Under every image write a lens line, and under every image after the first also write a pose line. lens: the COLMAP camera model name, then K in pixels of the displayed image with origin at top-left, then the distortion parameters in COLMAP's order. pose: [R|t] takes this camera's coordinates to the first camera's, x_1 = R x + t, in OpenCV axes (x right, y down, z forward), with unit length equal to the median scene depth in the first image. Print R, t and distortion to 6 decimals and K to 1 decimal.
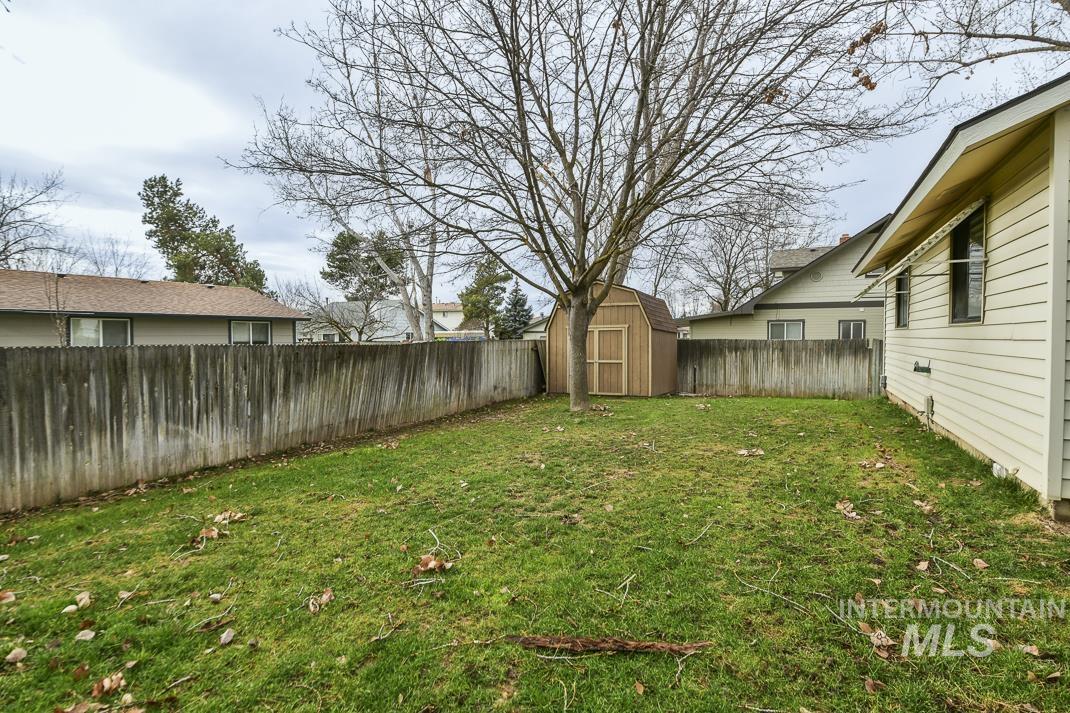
lens RADIAL K [[525.0, 0, 531.7], [0, 525.0, 351.5], [0, 0, 1]] dist [0.028987, -0.024714]
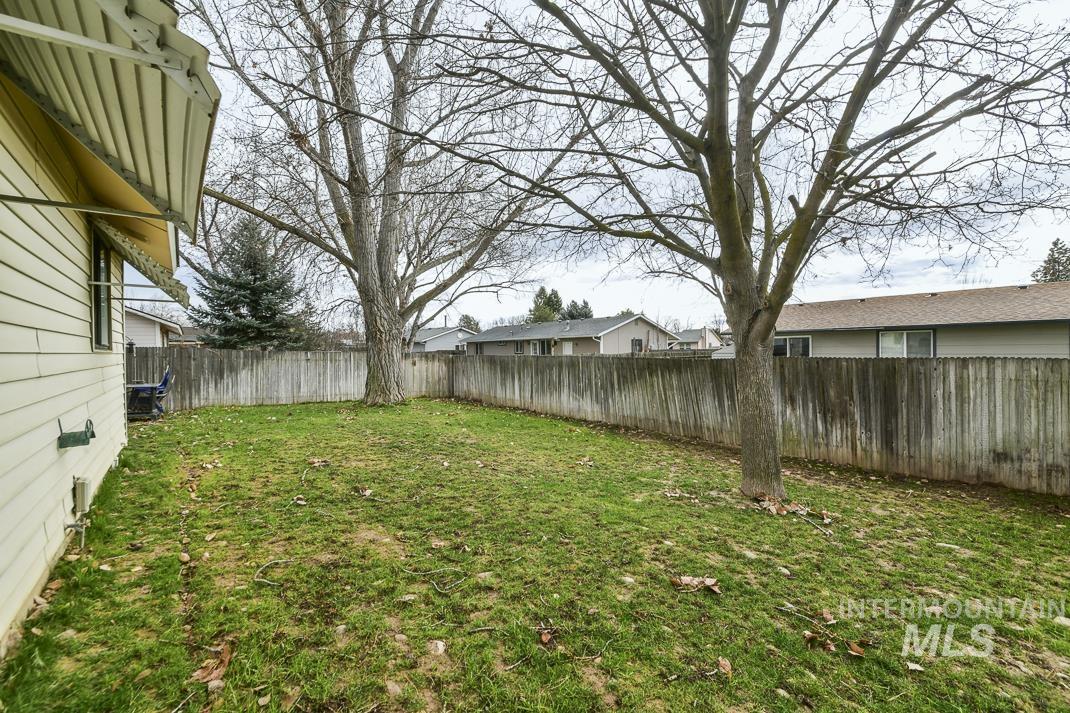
lens RADIAL K [[438.4, 0, 535.0], [0, 438.4, 356.5], [0, 0, 1]] dist [0.000414, -0.000033]
pose [[-0.401146, 0.020251, -0.915790, 0.796918], [-0.017006, 0.999419, 0.029549, -0.046109], [0.915856, 0.027428, -0.400568, 1.316523]]
